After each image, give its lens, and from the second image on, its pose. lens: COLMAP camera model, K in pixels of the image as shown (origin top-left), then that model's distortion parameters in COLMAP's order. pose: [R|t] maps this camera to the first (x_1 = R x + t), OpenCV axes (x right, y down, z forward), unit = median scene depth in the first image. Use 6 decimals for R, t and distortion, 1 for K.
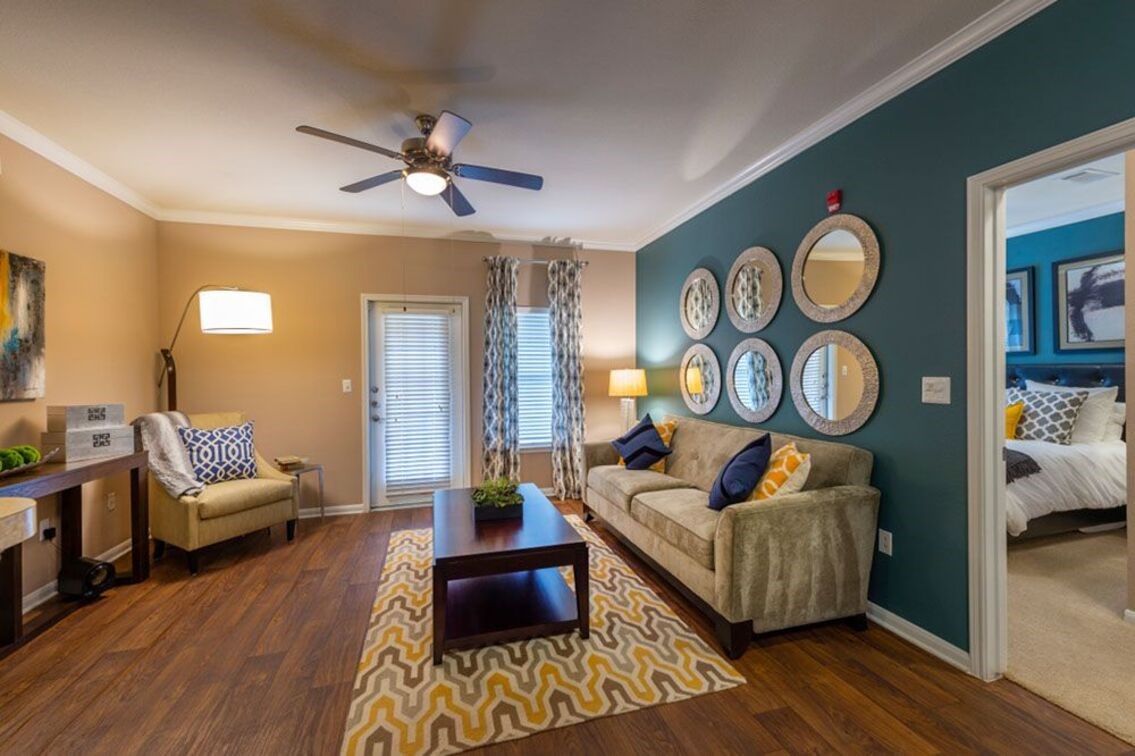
lens RADIAL K [[494.6, 0, 567.5], [0, 494.6, 378.0], [0, 0, 1]] dist [-0.001593, -0.000342]
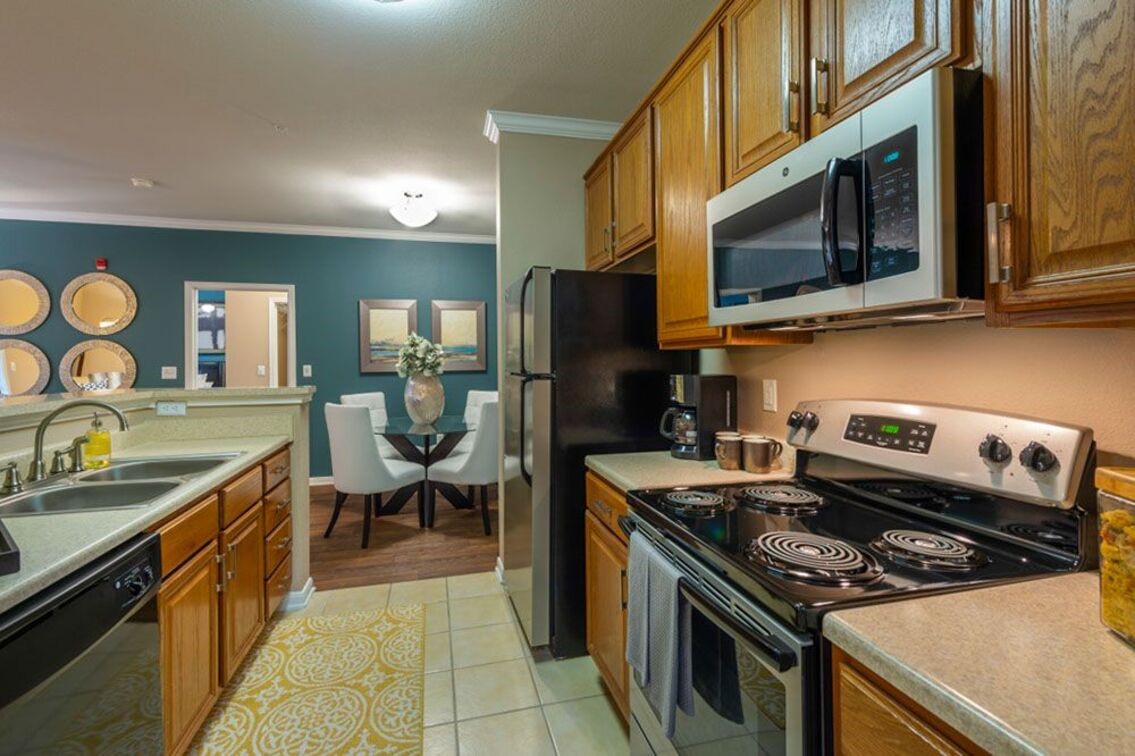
lens RADIAL K [[518.5, 0, 567.5], [0, 518.5, 378.0], [0, 0, 1]] dist [-0.001746, -0.000363]
pose [[0.024216, -0.013815, 0.999611, -1.241916], [0.014114, 0.999810, 0.013476, 0.034779], [-0.999607, 0.013782, 0.024406, -0.661921]]
